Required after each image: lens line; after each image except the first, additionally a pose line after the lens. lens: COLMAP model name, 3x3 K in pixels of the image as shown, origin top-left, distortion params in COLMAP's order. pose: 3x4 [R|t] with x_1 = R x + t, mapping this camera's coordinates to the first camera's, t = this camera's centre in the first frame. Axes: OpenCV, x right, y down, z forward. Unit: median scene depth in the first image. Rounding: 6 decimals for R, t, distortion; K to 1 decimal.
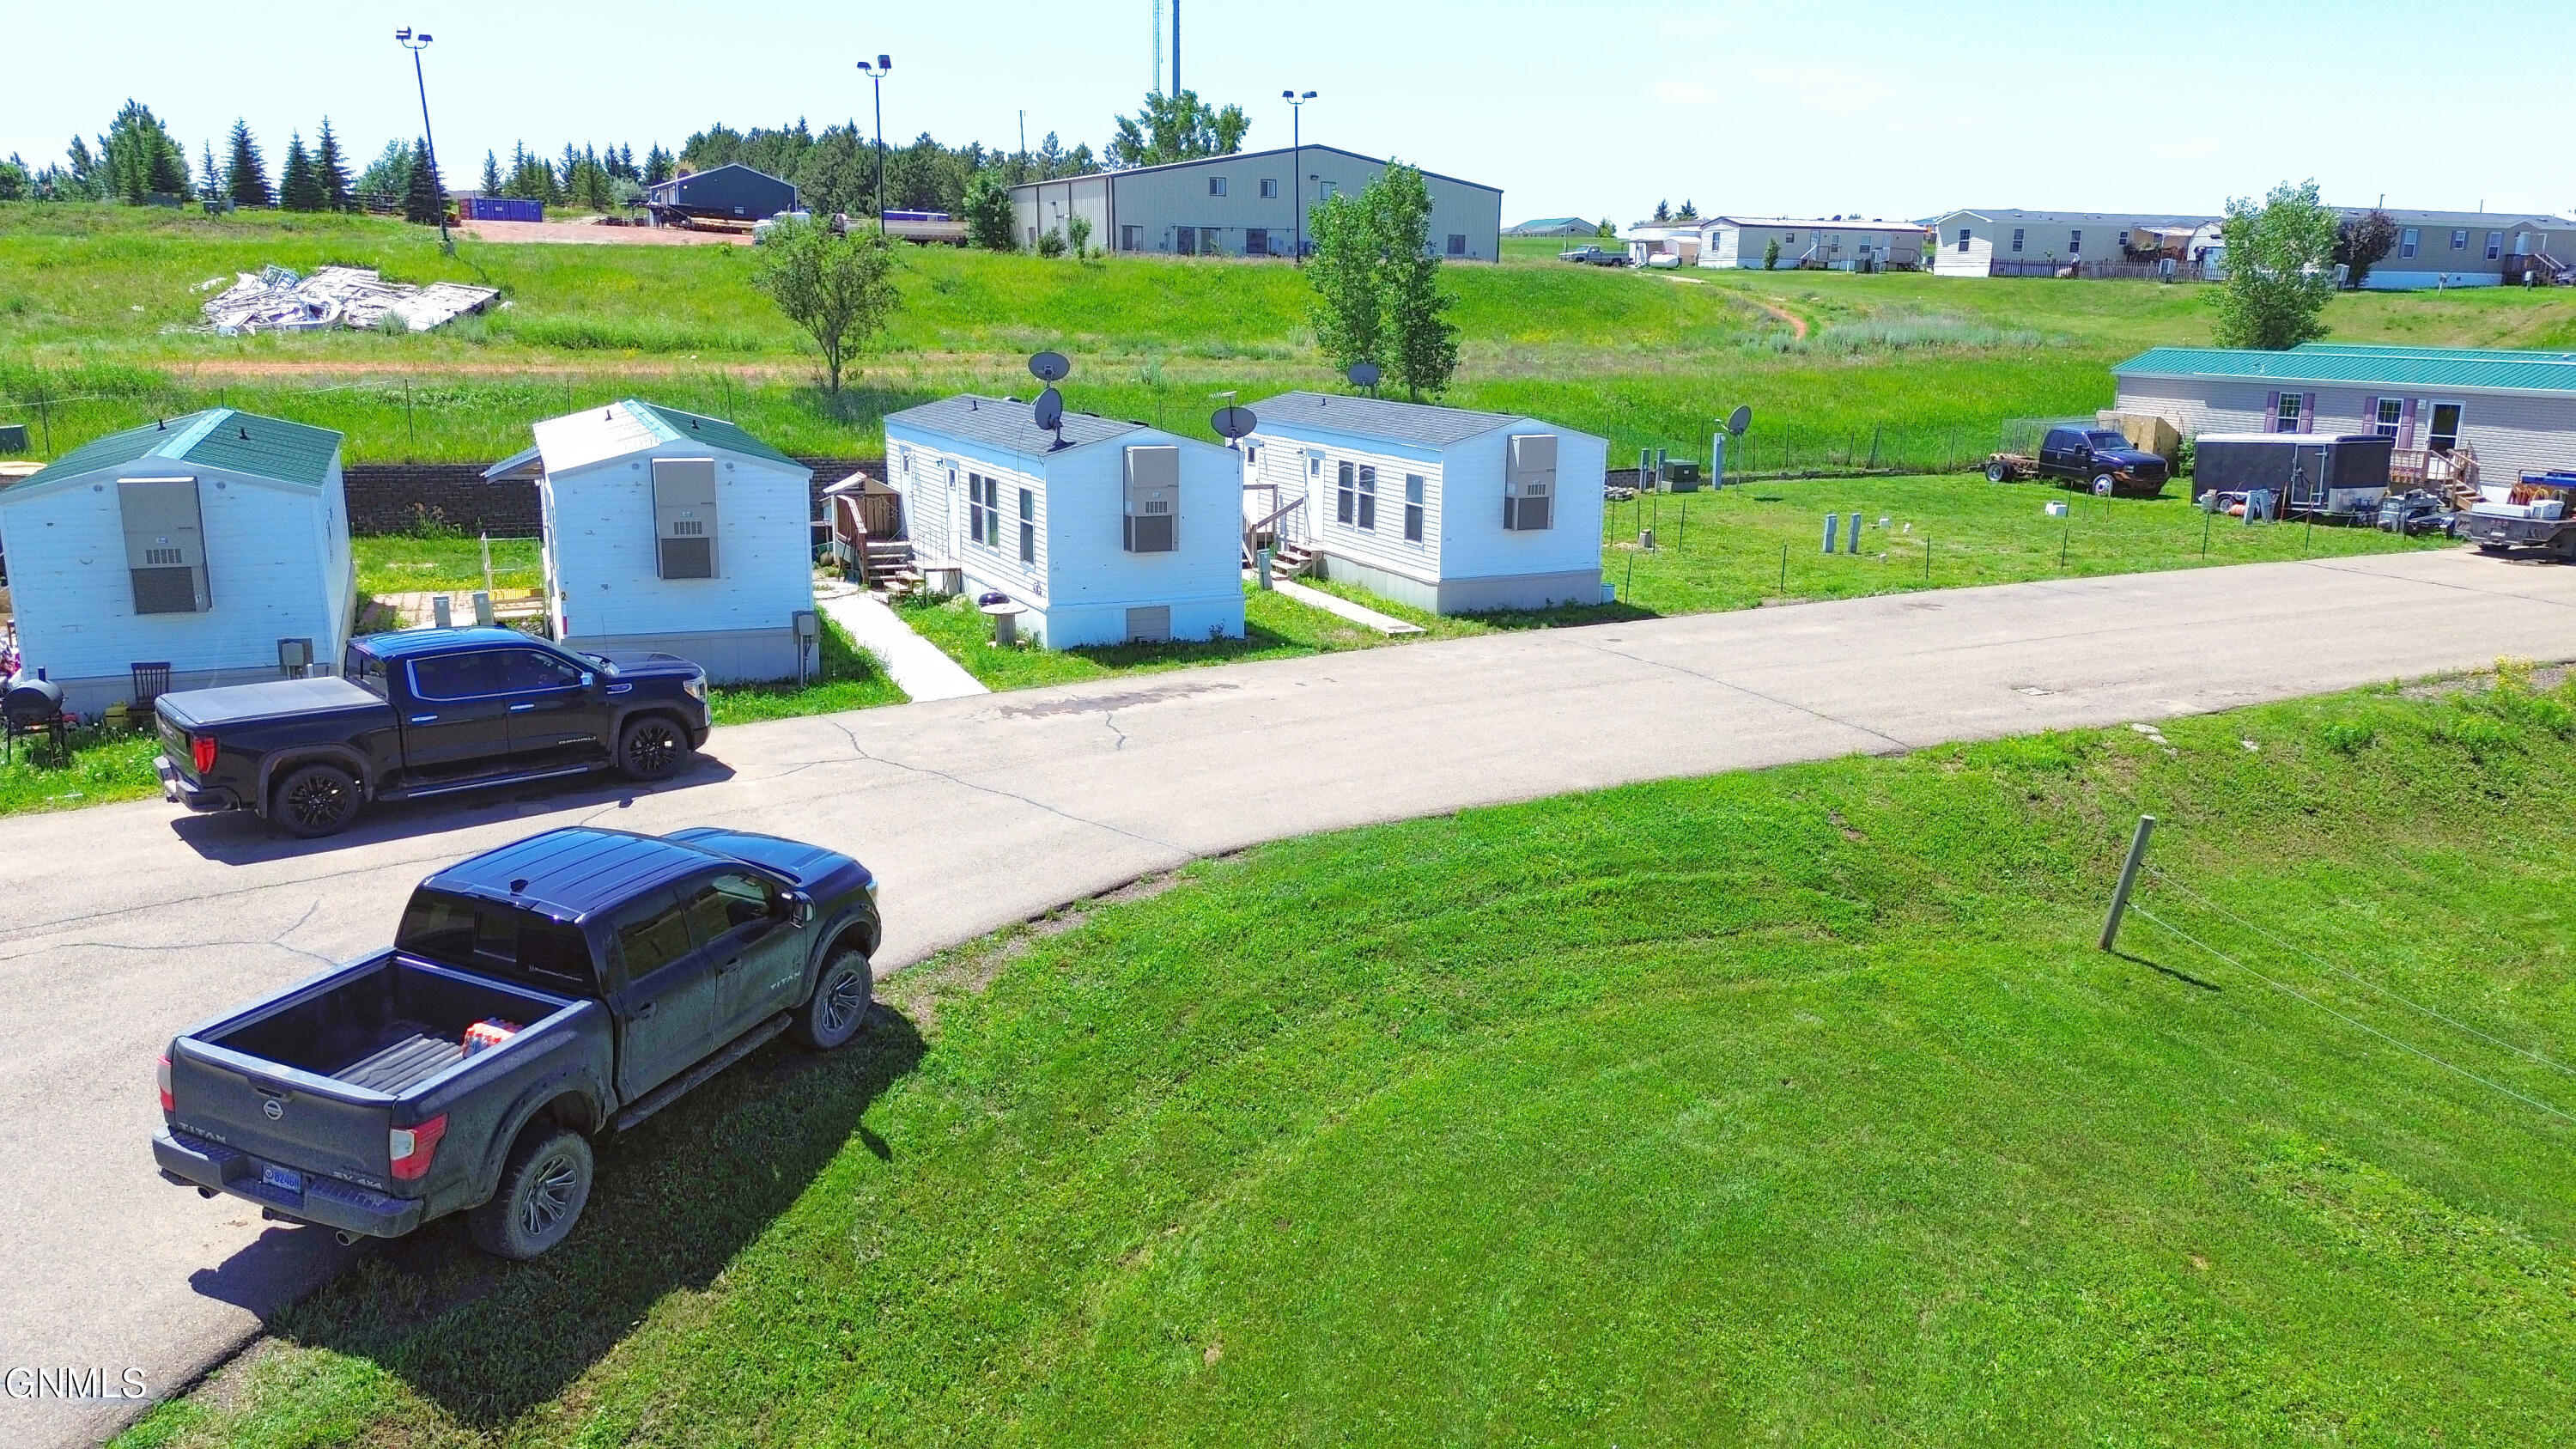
lens RADIAL K [[1825.4, 0, 1286.9], [0, 1825.4, 724.0], [0, 0, 1]] dist [0.072654, -0.067568]
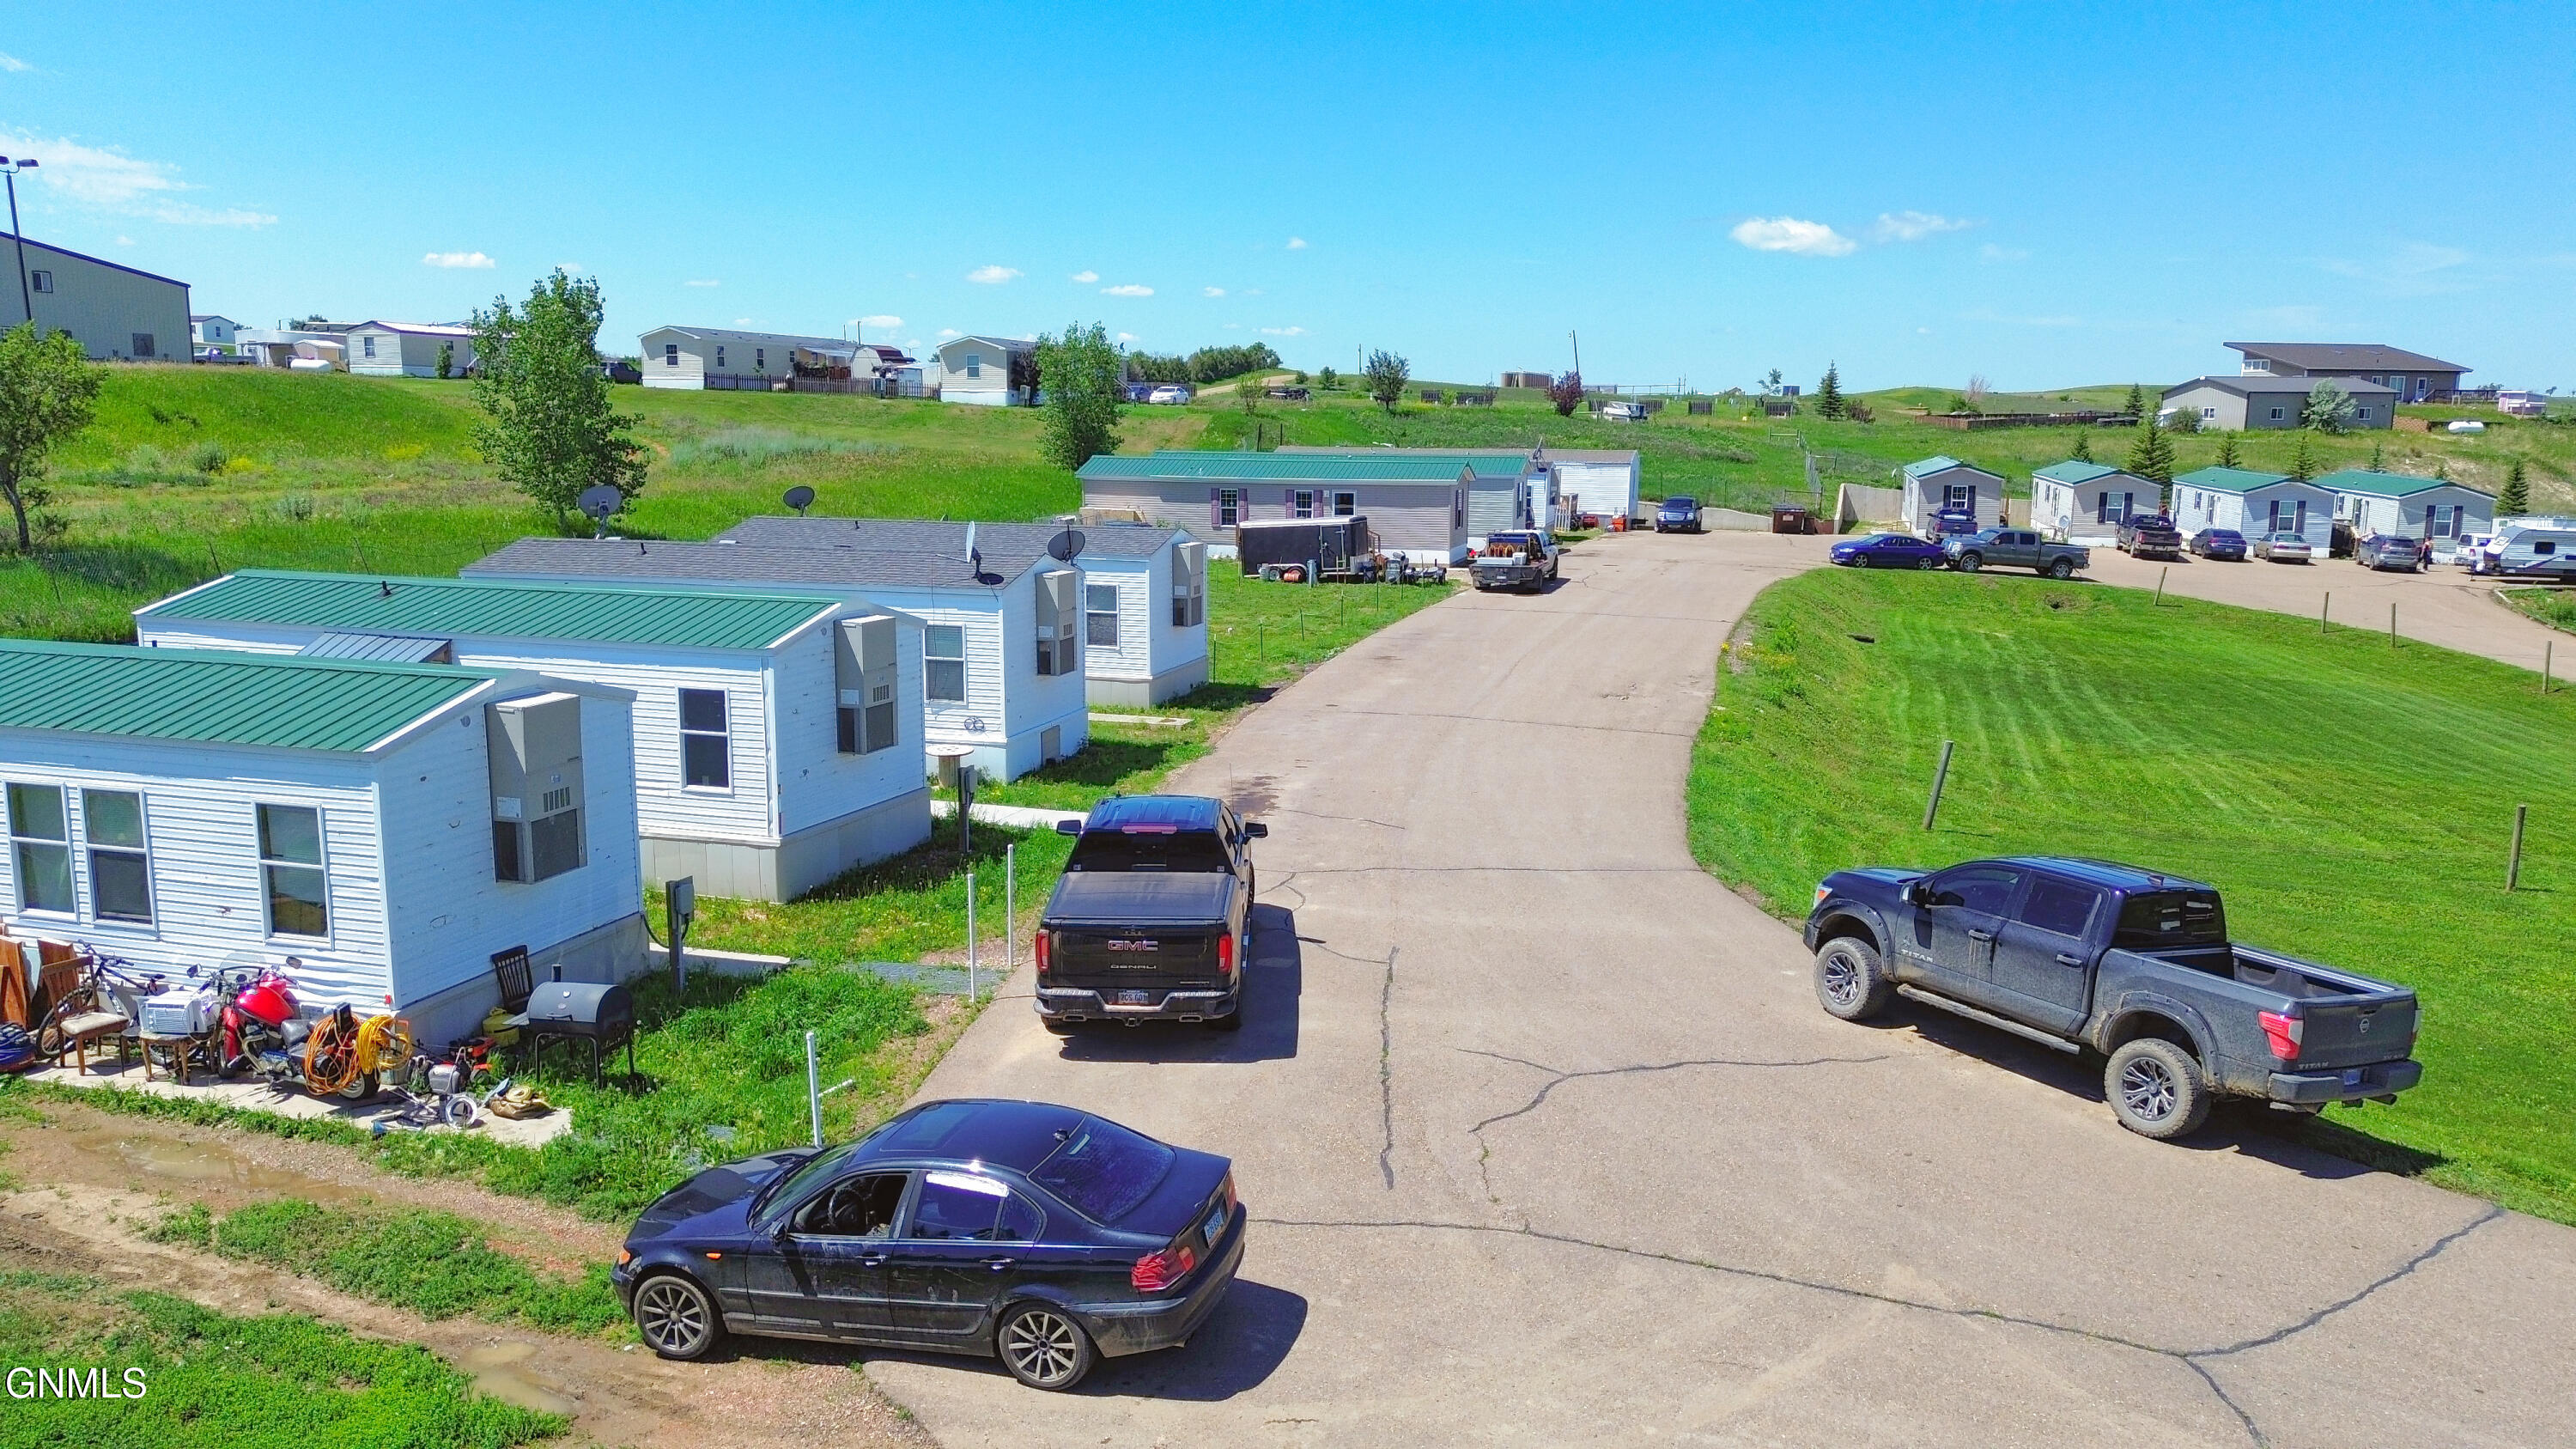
lens RADIAL K [[1825.4, 0, 1286.9], [0, 1825.4, 724.0], [0, 0, 1]] dist [0.072654, -0.067568]
pose [[0.665703, -0.132479, 0.734363, -0.229879], [0.172001, 0.984857, 0.021749, -0.020620], [-0.726123, 0.111833, 0.678409, 0.066727]]
